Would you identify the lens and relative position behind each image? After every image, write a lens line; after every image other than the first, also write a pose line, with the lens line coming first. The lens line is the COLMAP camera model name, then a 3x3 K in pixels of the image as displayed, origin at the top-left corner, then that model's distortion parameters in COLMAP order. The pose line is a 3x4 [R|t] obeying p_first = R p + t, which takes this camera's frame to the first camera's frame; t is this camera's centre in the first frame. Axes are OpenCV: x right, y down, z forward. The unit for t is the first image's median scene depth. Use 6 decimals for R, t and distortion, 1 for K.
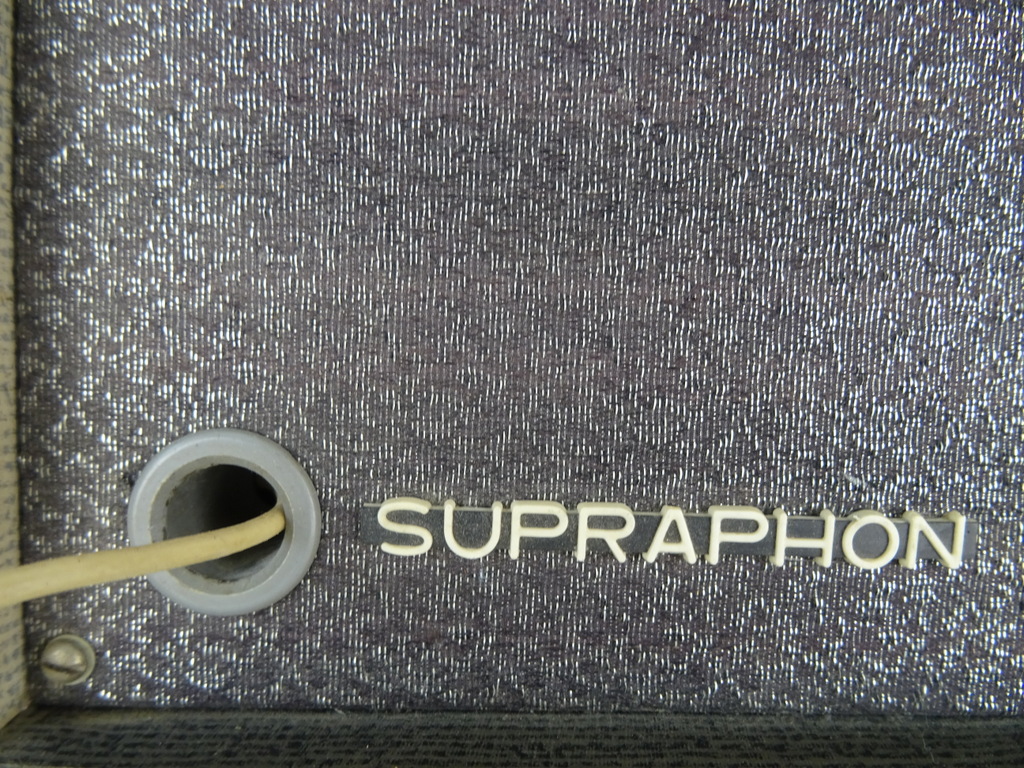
lens RADIAL K [[732.0, 0, 509.6], [0, 732.0, 392.3], [0, 0, 1]] dist [-0.001436, -0.011087]
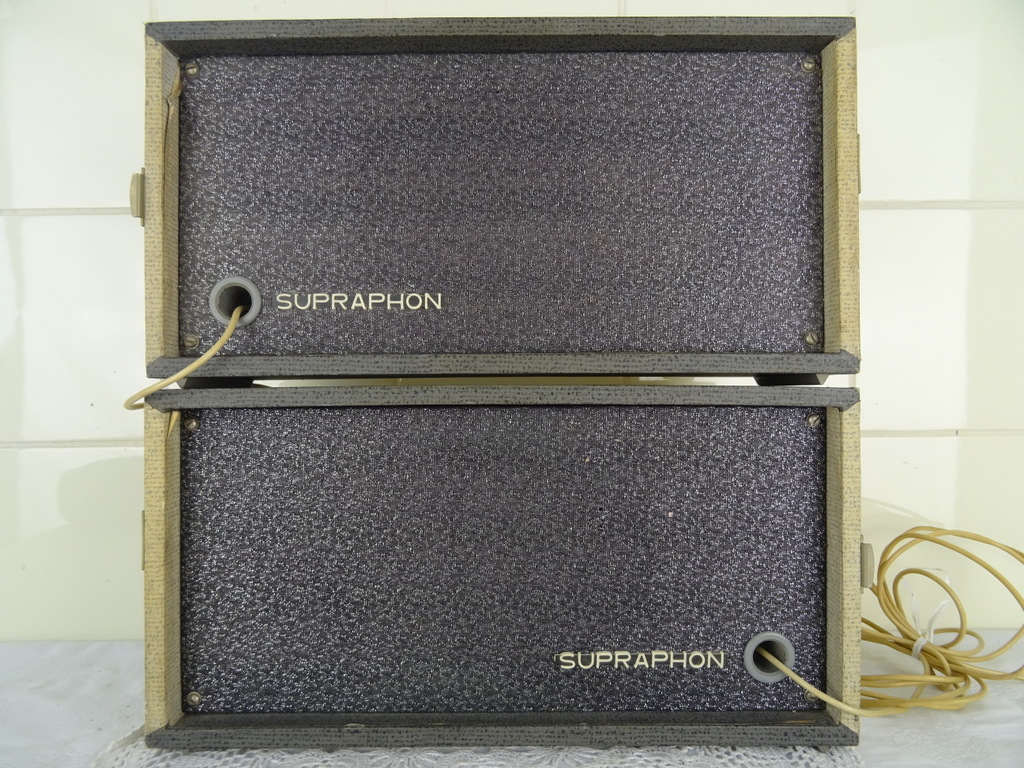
lens RADIAL K [[732.0, 0, 512.0], [0, 732.0, 370.8], [0, 0, 1]] dist [-0.001436, -0.011087]
pose [[0.999164, -0.032778, -0.024449, 1.056699], [0.030460, 0.995490, -0.089840, 0.883572], [0.027283, 0.089020, 0.995656, -2.536998]]
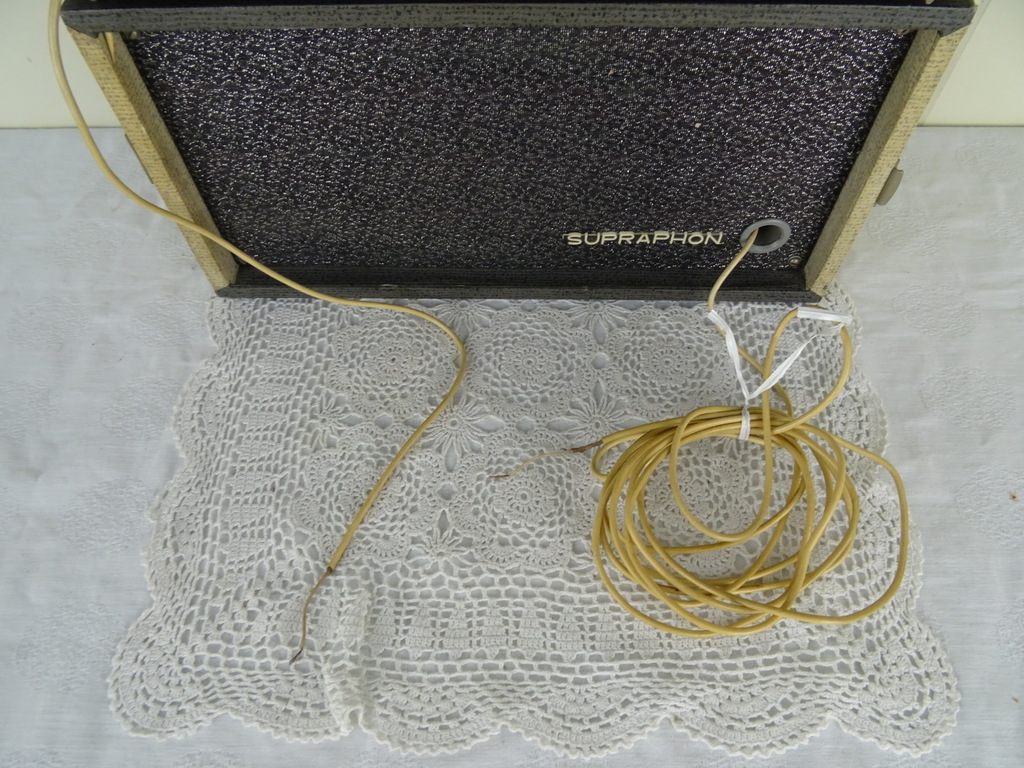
lens RADIAL K [[732.0, 0, 515.3], [0, 732.0, 377.7], [0, 0, 1]] dist [-0.001436, -0.011087]
pose [[0.997180, 0.023340, -0.071322, 1.173847], [0.042439, 0.608446, 0.792460, -0.644848], [0.061892, -0.793252, 0.605740, -1.776885]]
